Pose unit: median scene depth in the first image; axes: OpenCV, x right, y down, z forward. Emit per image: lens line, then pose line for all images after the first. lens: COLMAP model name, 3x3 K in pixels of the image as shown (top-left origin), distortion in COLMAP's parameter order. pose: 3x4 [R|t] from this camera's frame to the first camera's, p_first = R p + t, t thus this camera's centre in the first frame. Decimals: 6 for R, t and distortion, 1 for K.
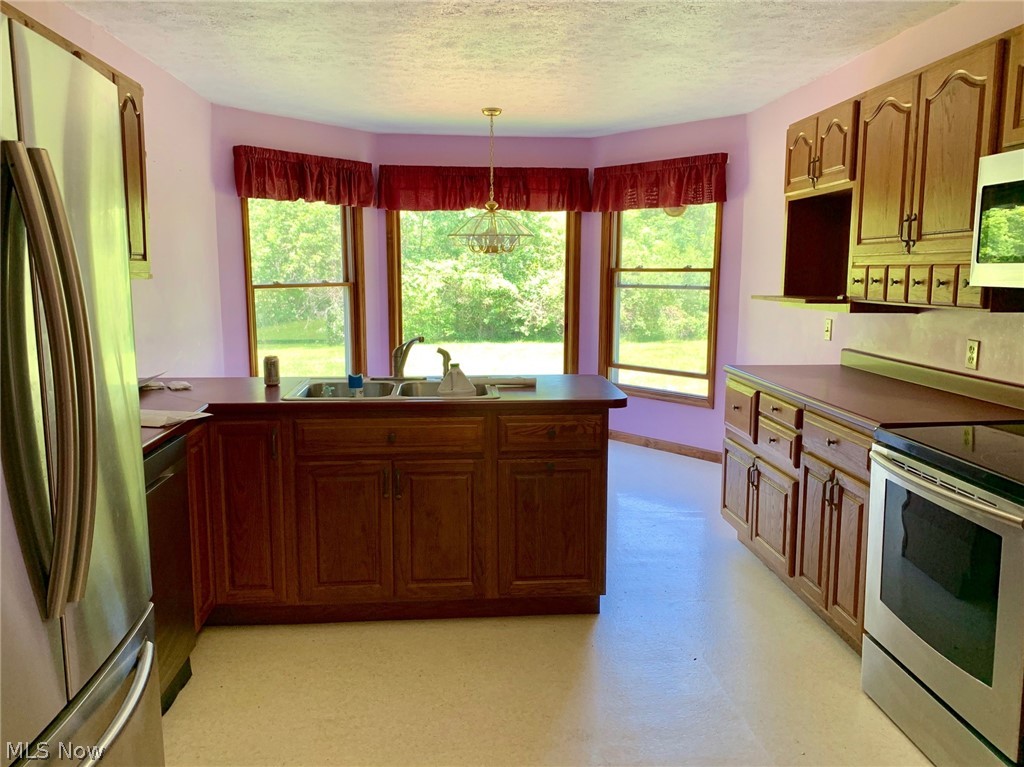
lens RADIAL K [[816.8, 0, 512.0], [0, 816.8, 383.5], [0, 0, 1]] dist [0.067477, -0.126680]
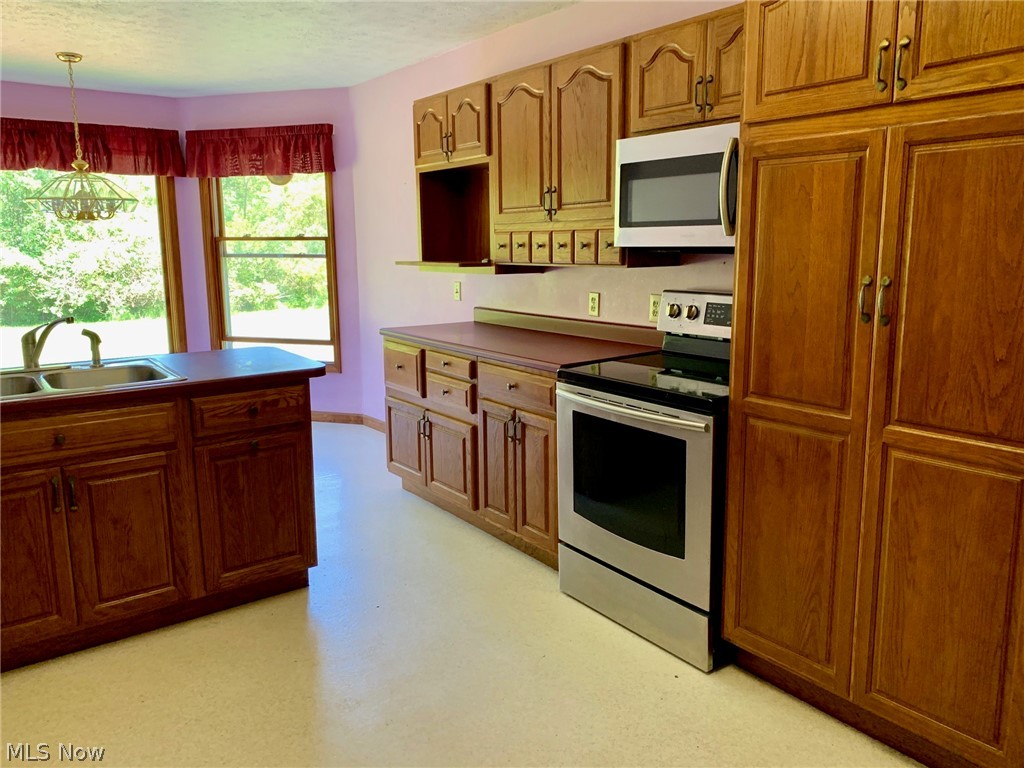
lens RADIAL K [[774.6, 0, 526.6], [0, 774.6, 384.9], [0, 0, 1]] dist [0.020534, -0.035490]
pose [[0.839103, -0.108541, 0.533034, -0.144228], [0.084362, 0.994001, 0.069604, -0.003891], [-0.537391, -0.013437, 0.843226, 0.069681]]
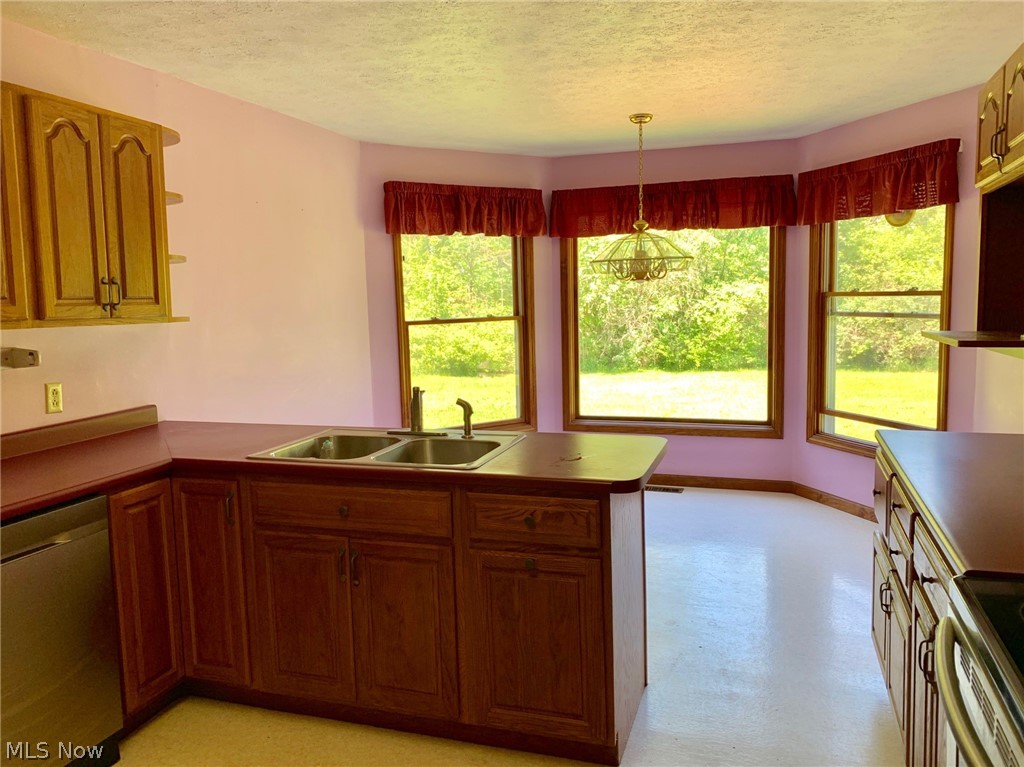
lens RADIAL K [[786.6, 0, 512.0], [0, 786.6, 383.5], [0, 0, 1]] dist [0.065795, -0.142912]
pose [[0.919317, 0.018272, -0.393094, 0.284265], [-0.029397, 0.999319, -0.022297, -0.043963], [0.392419, 0.032054, 0.919228, 0.290851]]
